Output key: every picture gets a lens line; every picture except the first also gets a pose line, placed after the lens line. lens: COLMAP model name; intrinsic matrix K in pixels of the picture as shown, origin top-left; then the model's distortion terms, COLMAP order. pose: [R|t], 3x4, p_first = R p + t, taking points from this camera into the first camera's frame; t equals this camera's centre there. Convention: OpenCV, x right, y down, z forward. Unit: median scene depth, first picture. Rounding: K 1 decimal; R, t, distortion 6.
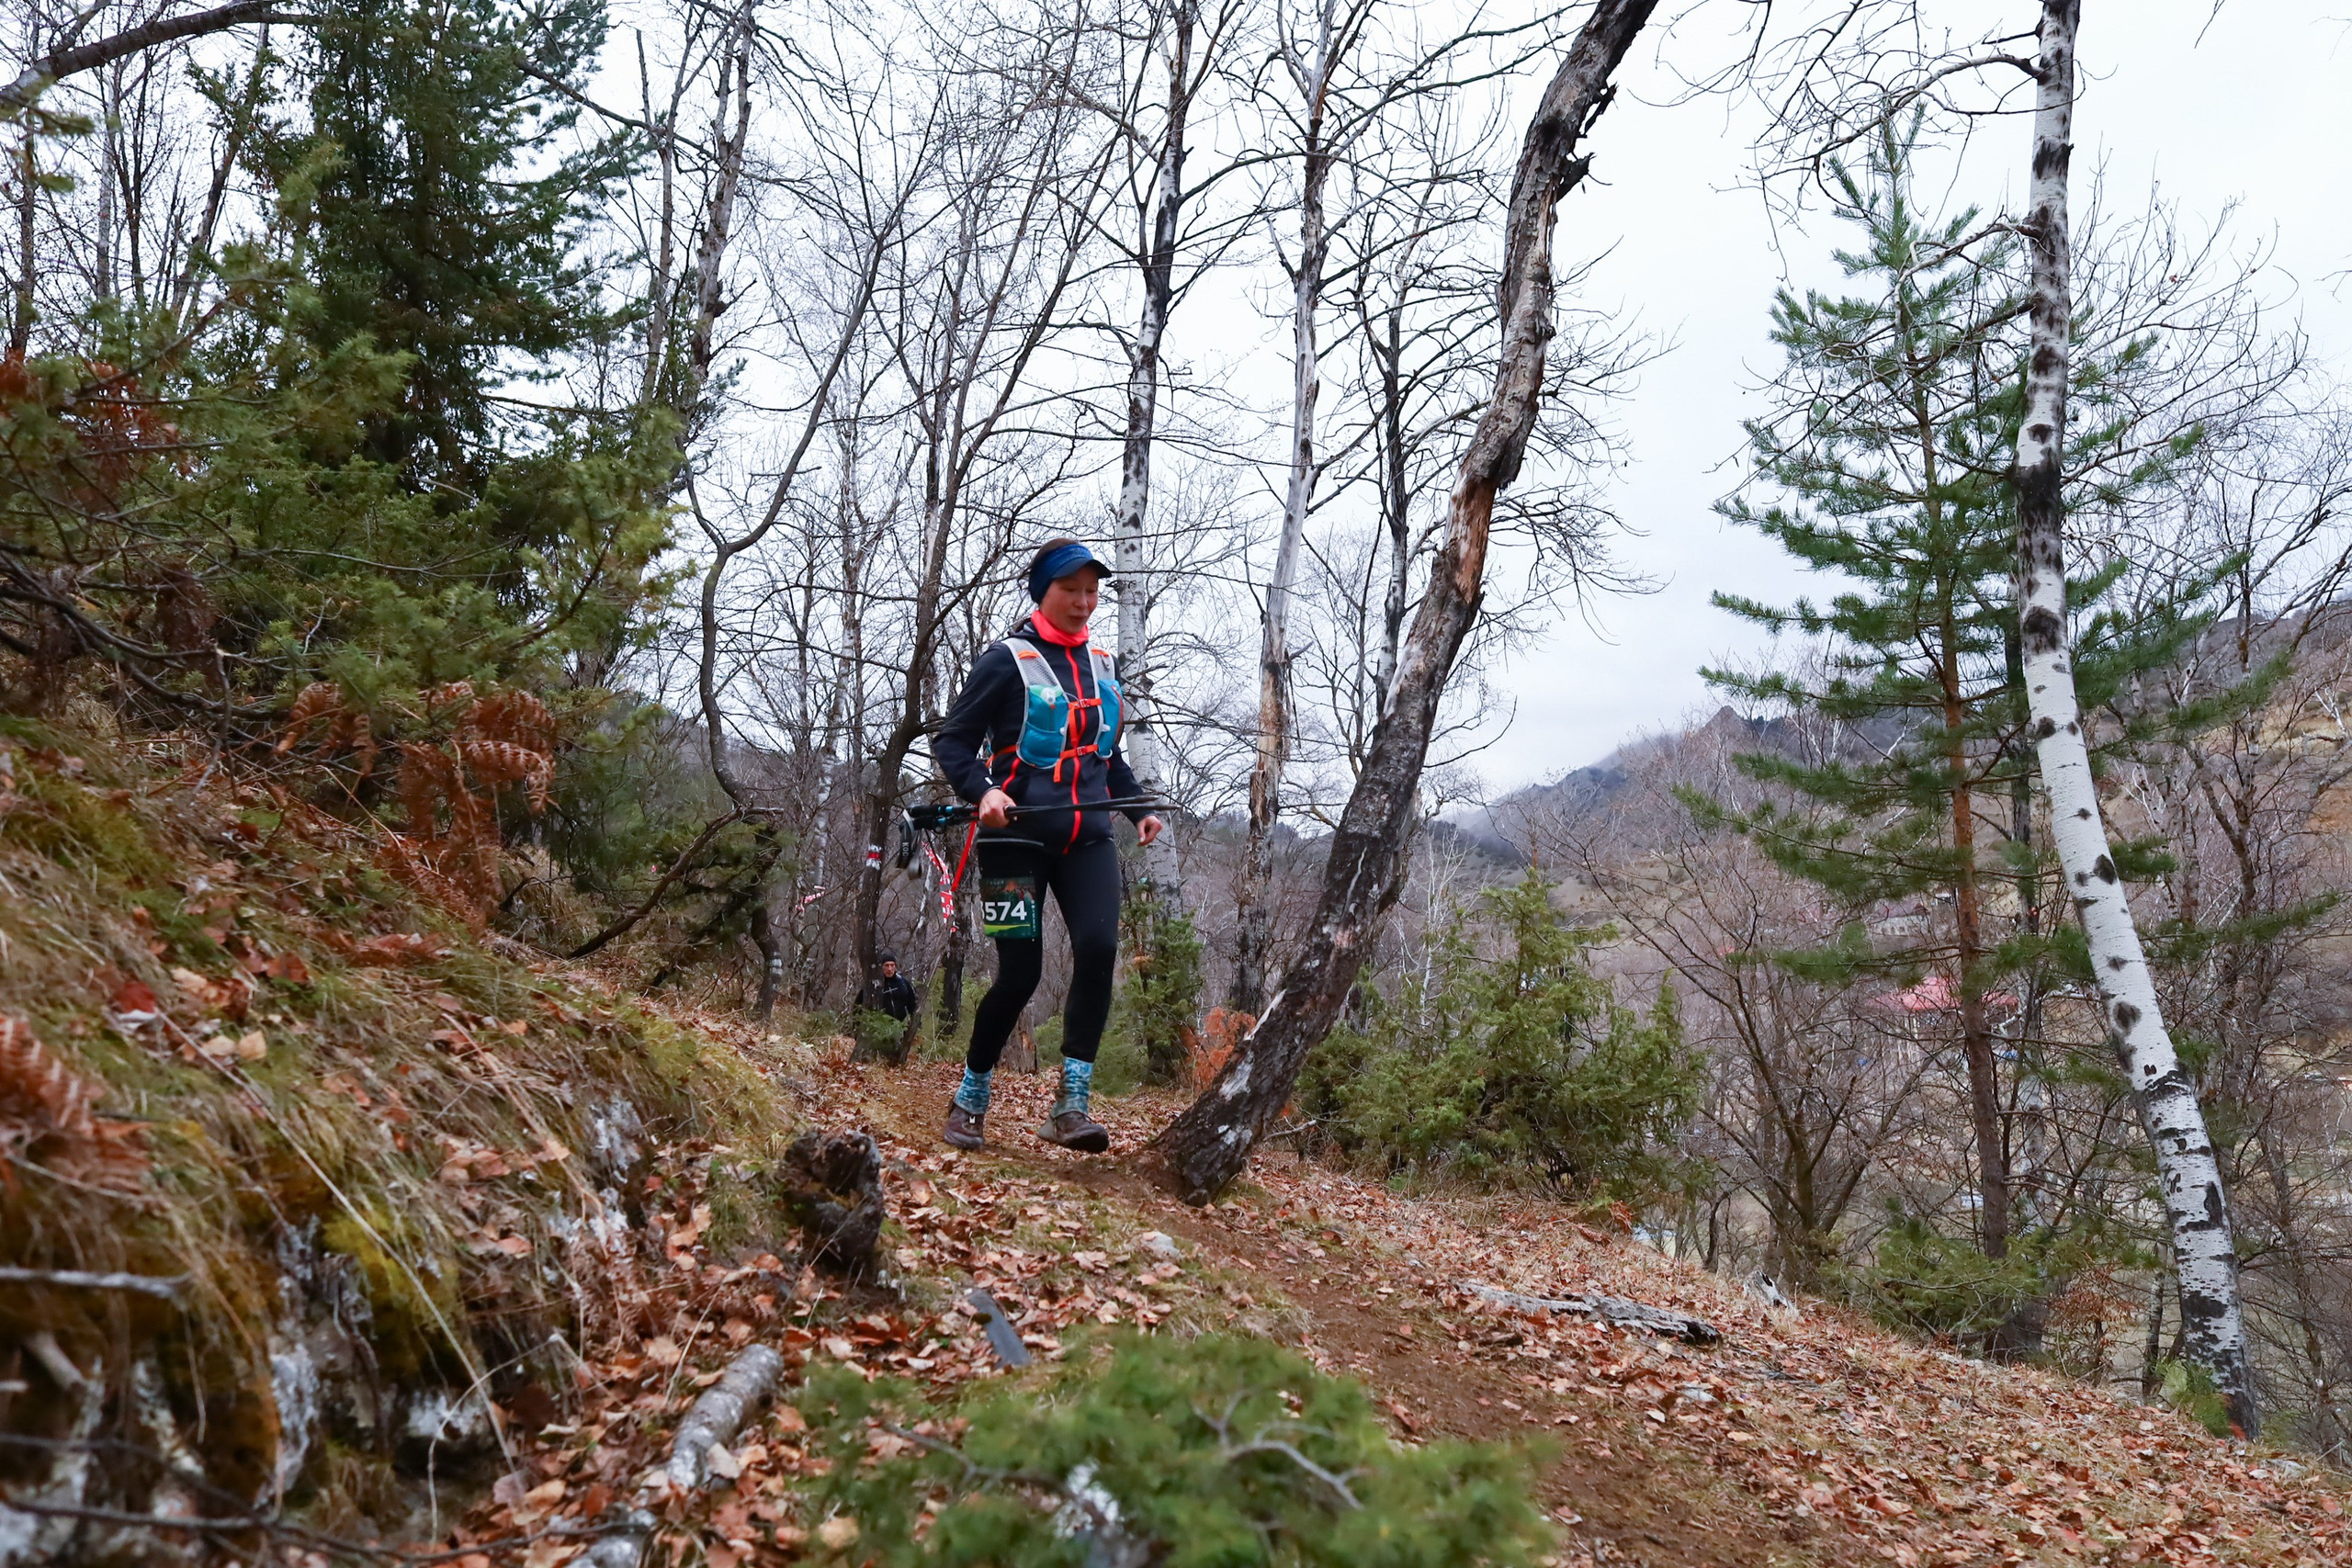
lens RADIAL K [[1669.3, 0, 1202.6], [0, 1669.3, 801.1], [0, 0, 1]] dist [0.001945, 0.002777]
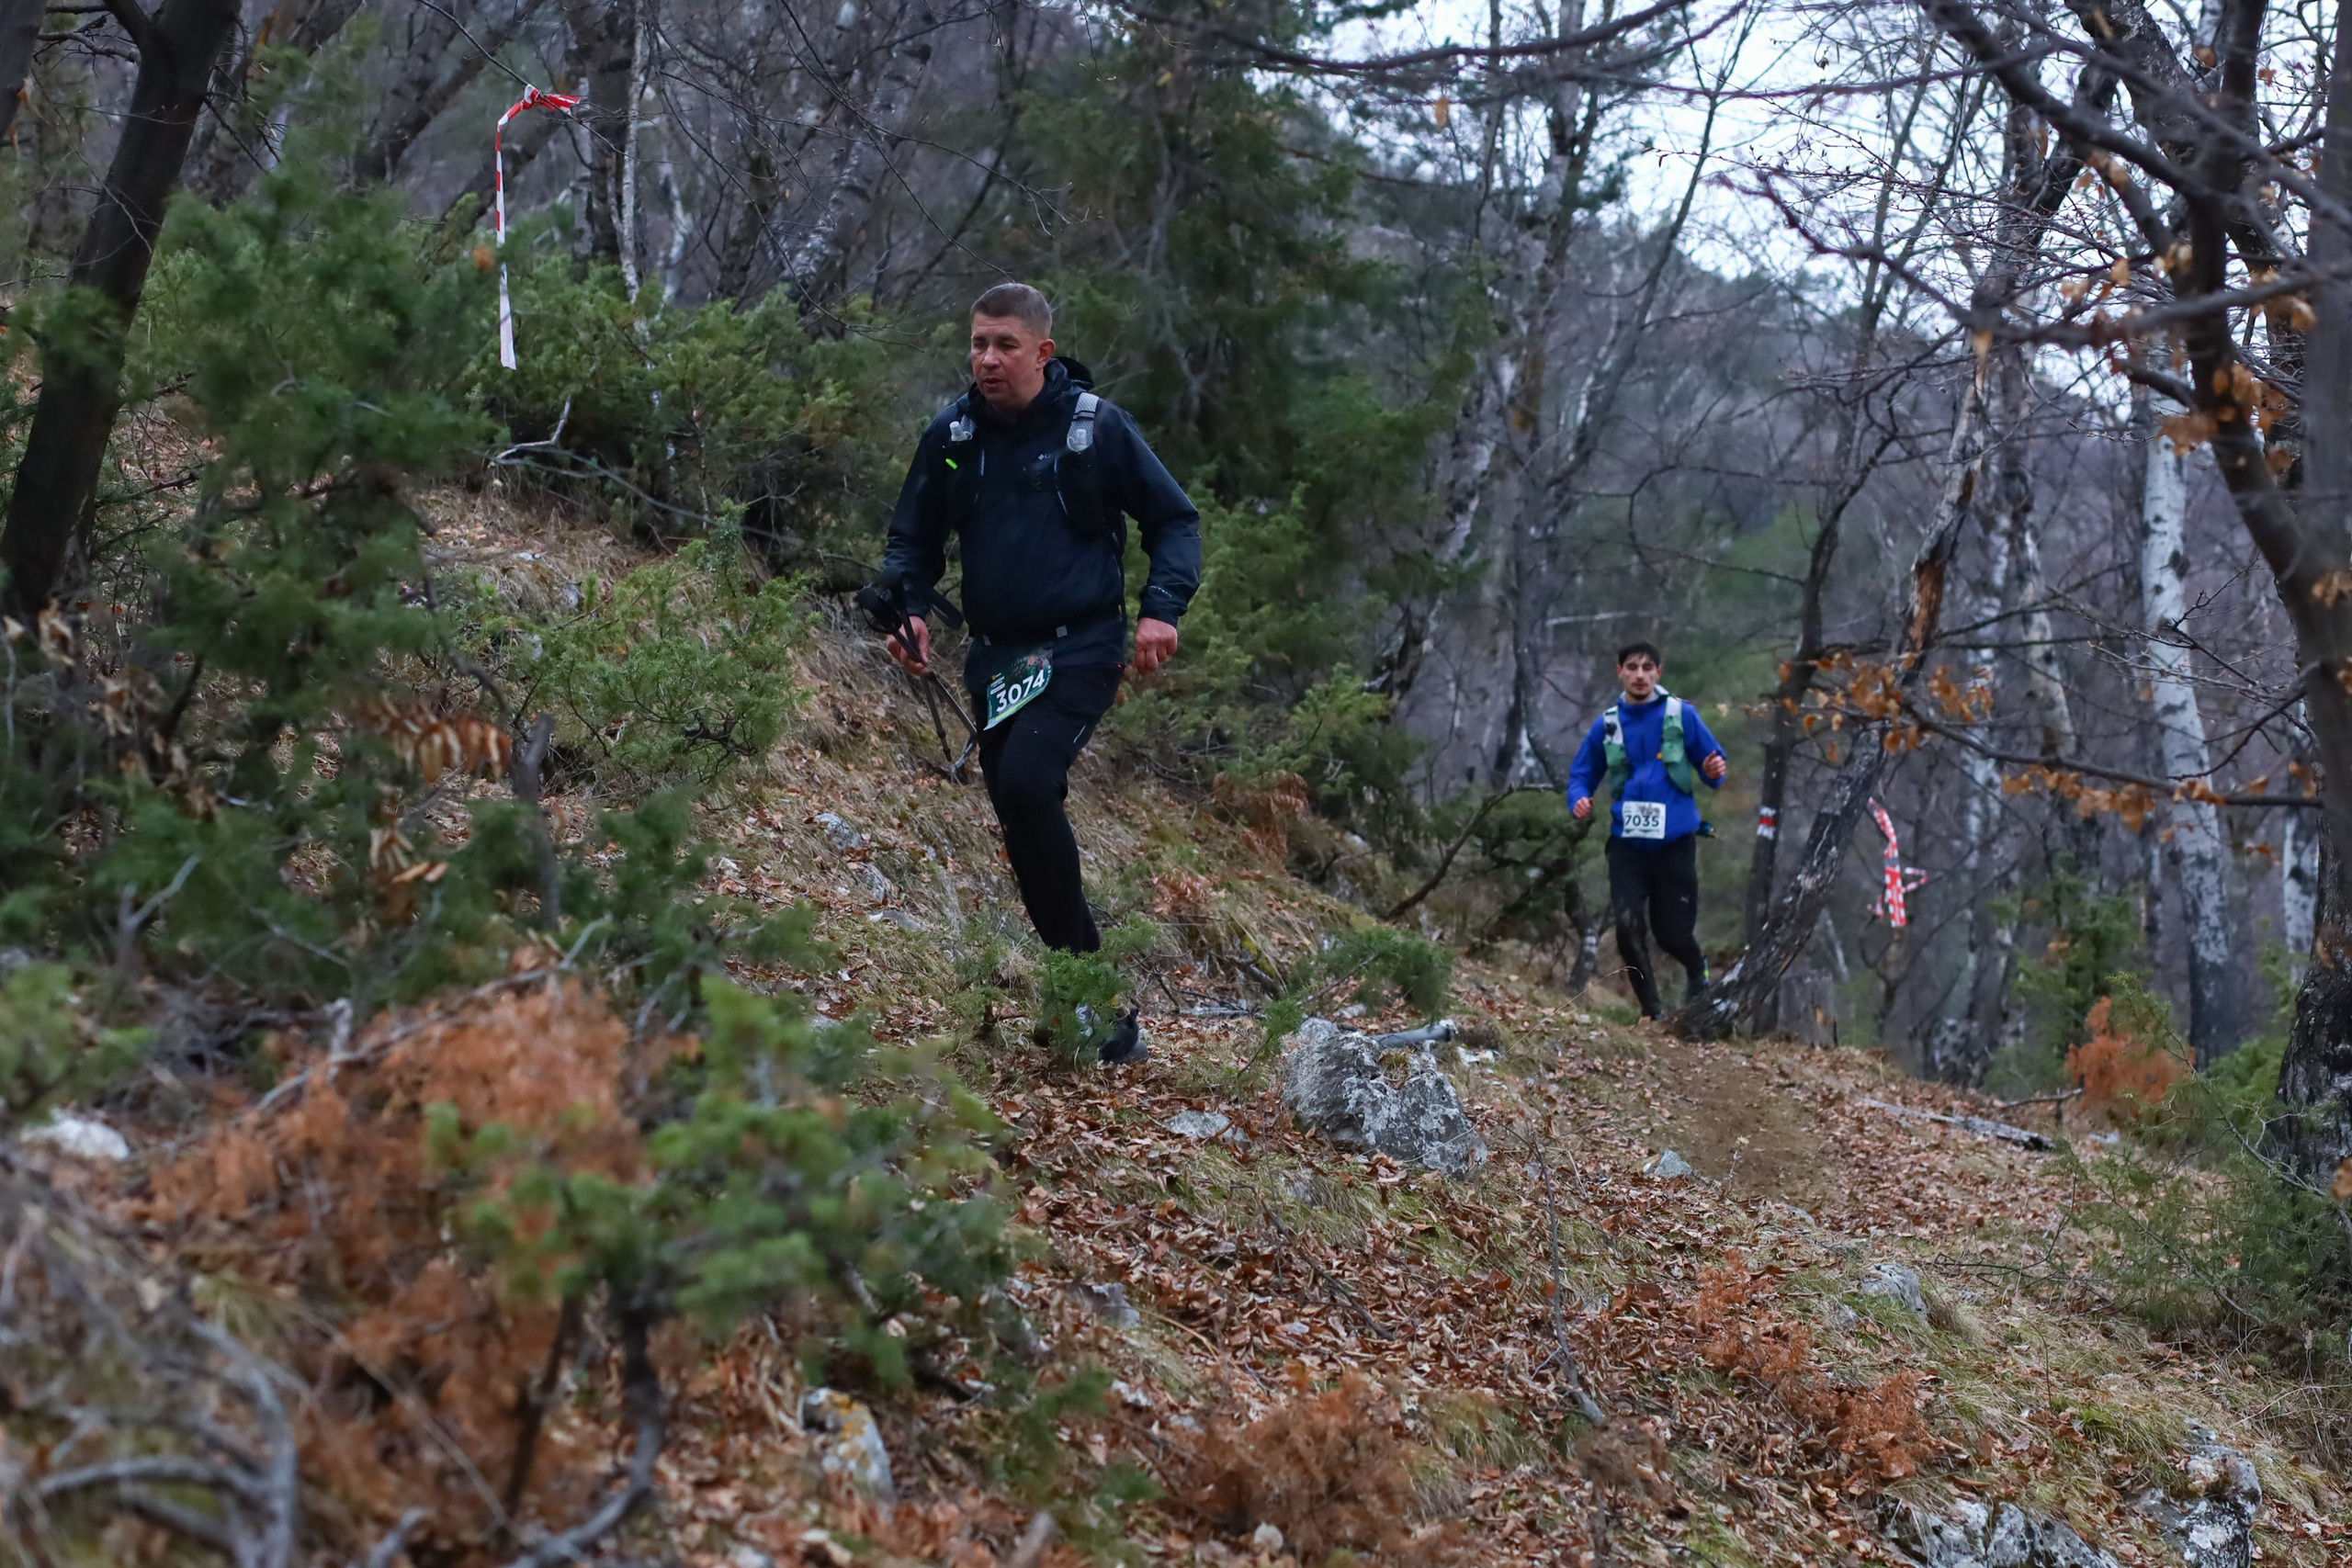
lens RADIAL K [[5836.0, 0, 1176.0], [0, 5836.0, 784.0], [0, 0, 1]] dist [-0.031585, -0.962657]
pose [[0.904724, -0.017548, -0.425636, 0.758271], [0.031548, 0.999168, 0.025864, -0.067752], [0.424828, -0.036828, 0.904525, -1.679608]]
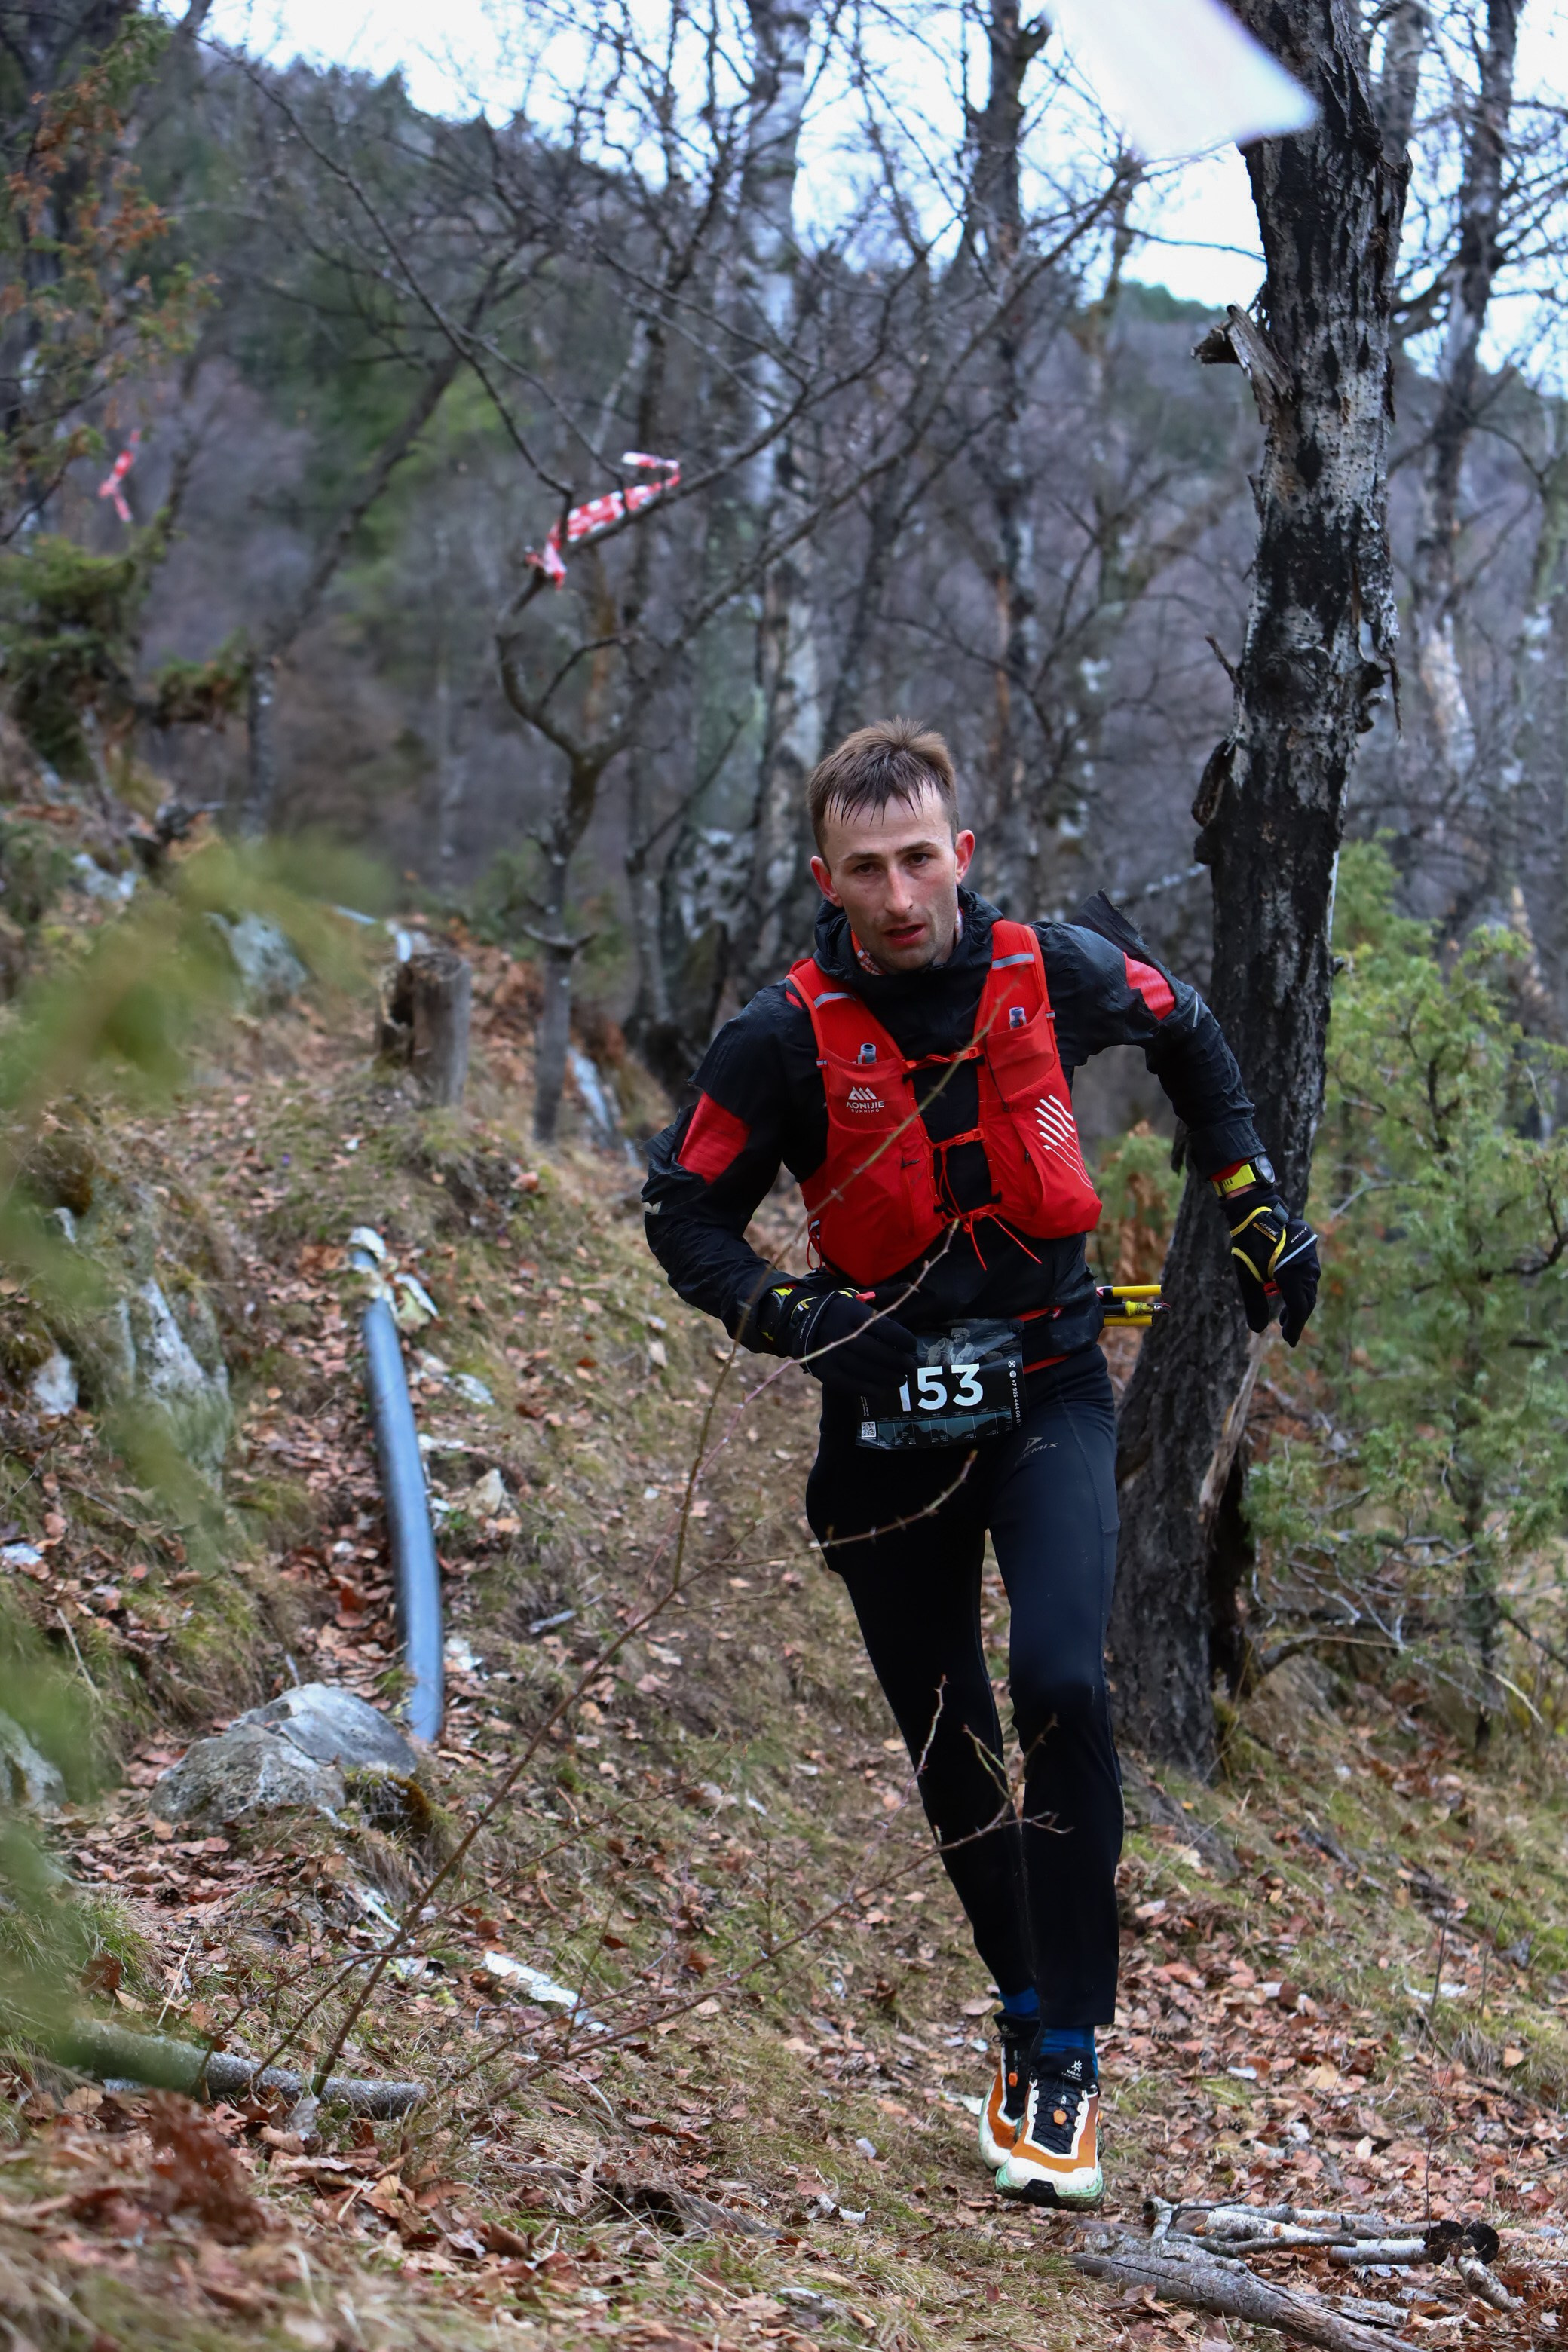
lens RADIAL K [[4874.7, 0, 784.0], [0, 4874.7, 1176.0], [0, 0, 1]] dist [-0.310974, -0.017147]
pose [[0.961220, 0.020941, -0.274987, -0.125568], [0.022190, 0.988007, 0.152804, 0.107924], [0.274889, -0.152980, 0.949228, 1.006743]]
